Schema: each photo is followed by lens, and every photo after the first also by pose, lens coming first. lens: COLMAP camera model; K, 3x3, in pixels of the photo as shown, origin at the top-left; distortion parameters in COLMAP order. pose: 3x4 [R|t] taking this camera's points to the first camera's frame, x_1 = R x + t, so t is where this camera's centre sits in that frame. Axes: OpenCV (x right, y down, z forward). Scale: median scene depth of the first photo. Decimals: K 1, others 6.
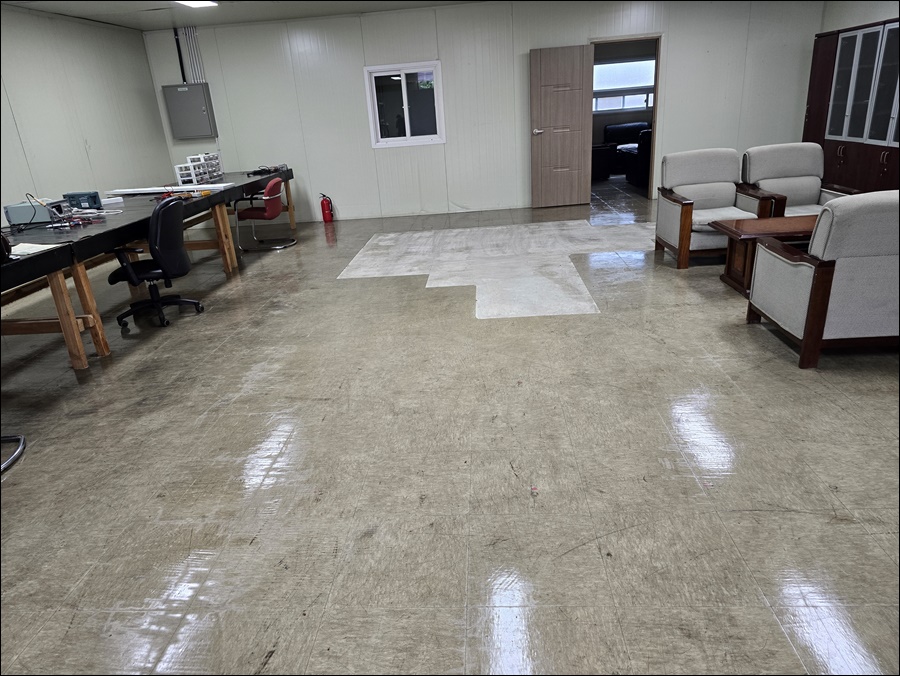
lens RADIAL K [[611.5, 0, 448.0], [0, 611.5, 341.6], [0, 0, 1]] dist [0.028146, -0.035006]
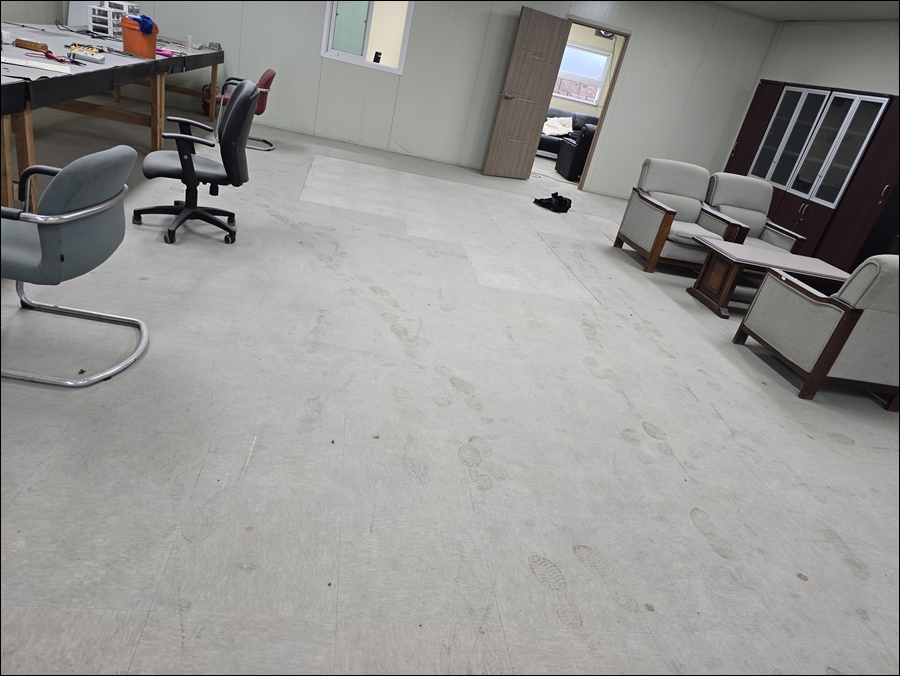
lens RADIAL K [[611.5, 0, 449.4], [0, 611.5, 336.3], [0, 0, 1]] dist [0.028146, -0.035006]
pose [[0.939411, 0.174273, 0.295188, -0.230076], [-0.196780, 0.979267, 0.048097, 0.003884], [-0.280686, -0.103270, 0.954228, 0.094320]]
